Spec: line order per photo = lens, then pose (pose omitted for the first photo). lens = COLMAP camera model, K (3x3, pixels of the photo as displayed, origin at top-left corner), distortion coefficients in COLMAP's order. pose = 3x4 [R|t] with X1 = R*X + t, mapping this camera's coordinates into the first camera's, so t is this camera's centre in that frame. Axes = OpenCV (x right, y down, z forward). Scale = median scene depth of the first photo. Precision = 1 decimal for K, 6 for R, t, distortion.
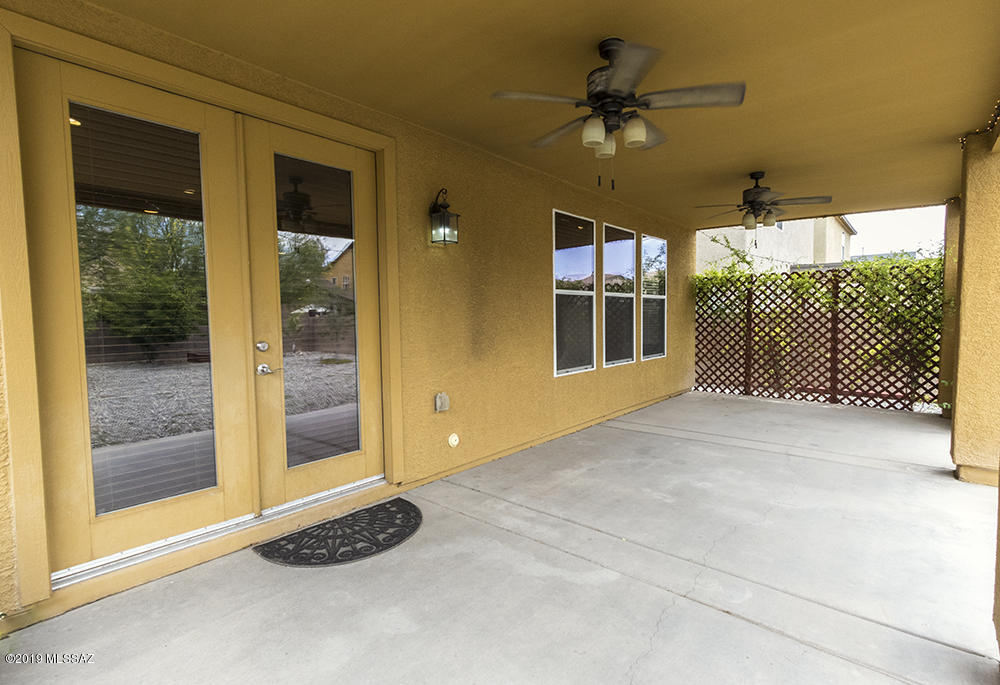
lens RADIAL K [[487.8, 0, 502.7], [0, 487.8, 345.2], [0, 0, 1]] dist [0.002630, 0.000228]
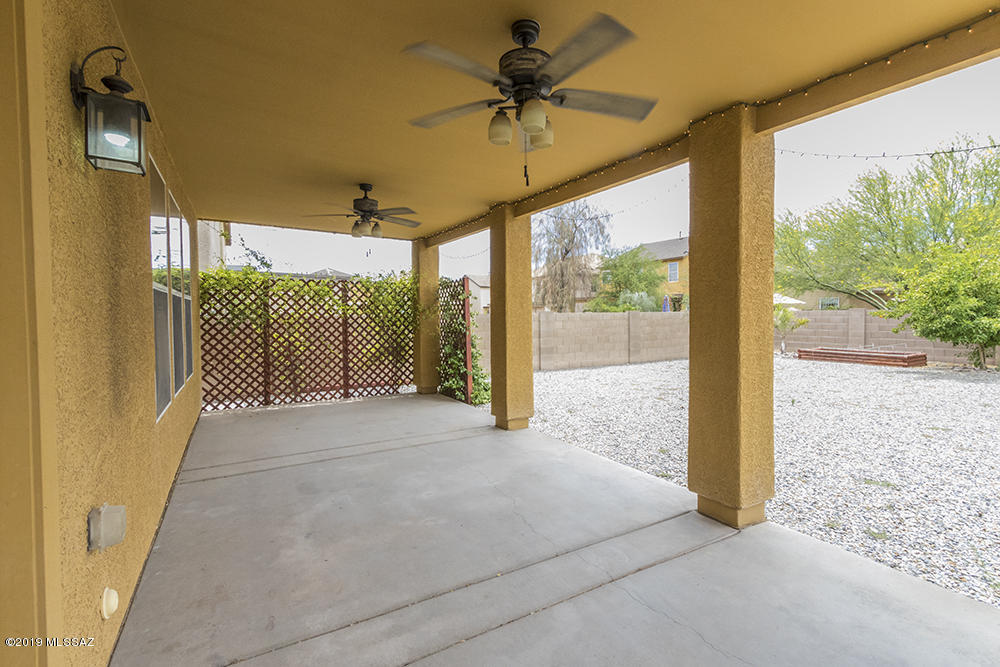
lens RADIAL K [[466.1, 0, 503.1], [0, 466.1, 324.4], [0, 0, 1]] dist [-0.002203, -0.000527]
pose [[0.306027, -0.013040, 0.951934, -0.234810], [0.060272, 0.998166, -0.005703, -0.022529], [-0.950113, 0.059120, 0.306251, 0.301970]]
